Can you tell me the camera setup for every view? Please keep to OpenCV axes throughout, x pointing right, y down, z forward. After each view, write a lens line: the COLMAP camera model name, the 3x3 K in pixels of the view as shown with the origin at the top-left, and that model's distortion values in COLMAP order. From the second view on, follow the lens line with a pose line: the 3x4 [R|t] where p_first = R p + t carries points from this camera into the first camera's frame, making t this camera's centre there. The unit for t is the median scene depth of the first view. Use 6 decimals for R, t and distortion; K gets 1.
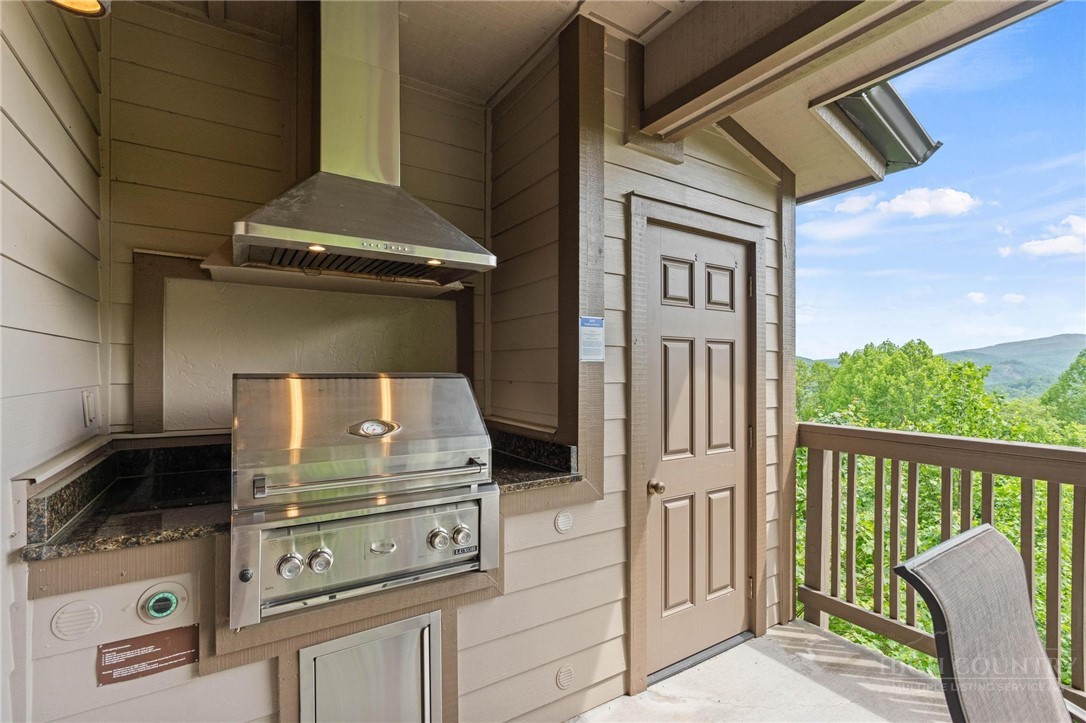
lens RADIAL K [[485.2, 0, 536.8], [0, 485.2, 369.3], [0, 0, 1]] dist [-0.002579, -0.000303]
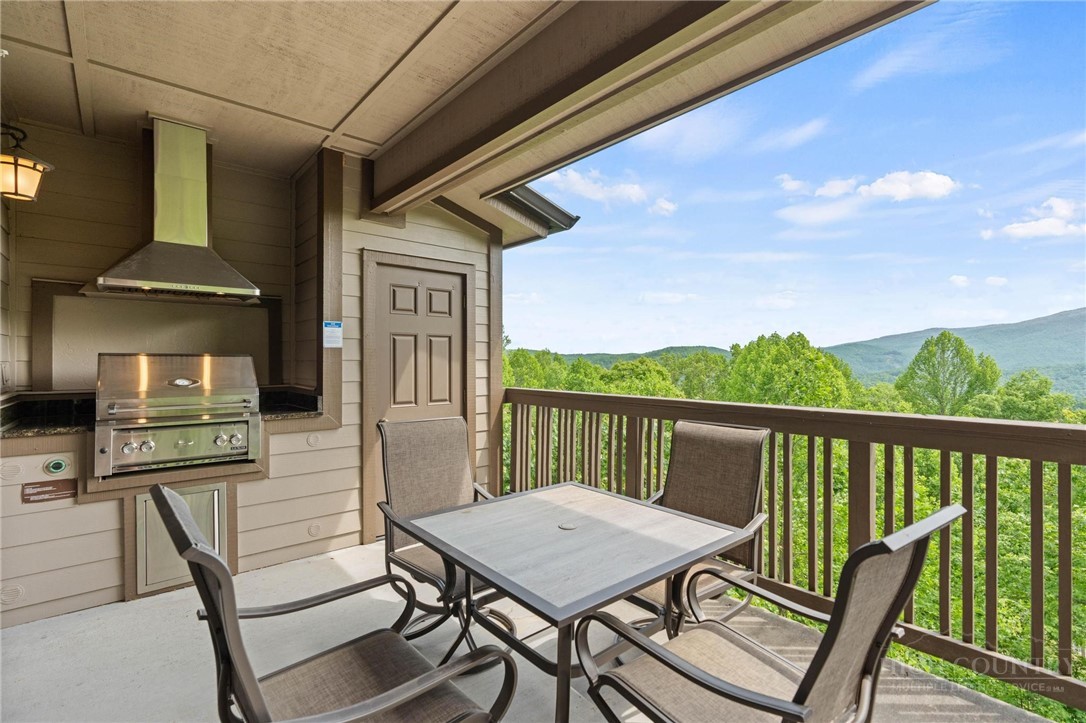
lens RADIAL K [[491.1, 0, 537.0], [0, 491.1, 358.6], [0, 0, 1]] dist [-0.001760, 0.000487]
pose [[0.989525, -0.002764, 0.144336, 0.572294], [0.003303, 0.999988, -0.003494, 0.031722], [-0.144325, 0.003934, 0.989523, -0.824660]]
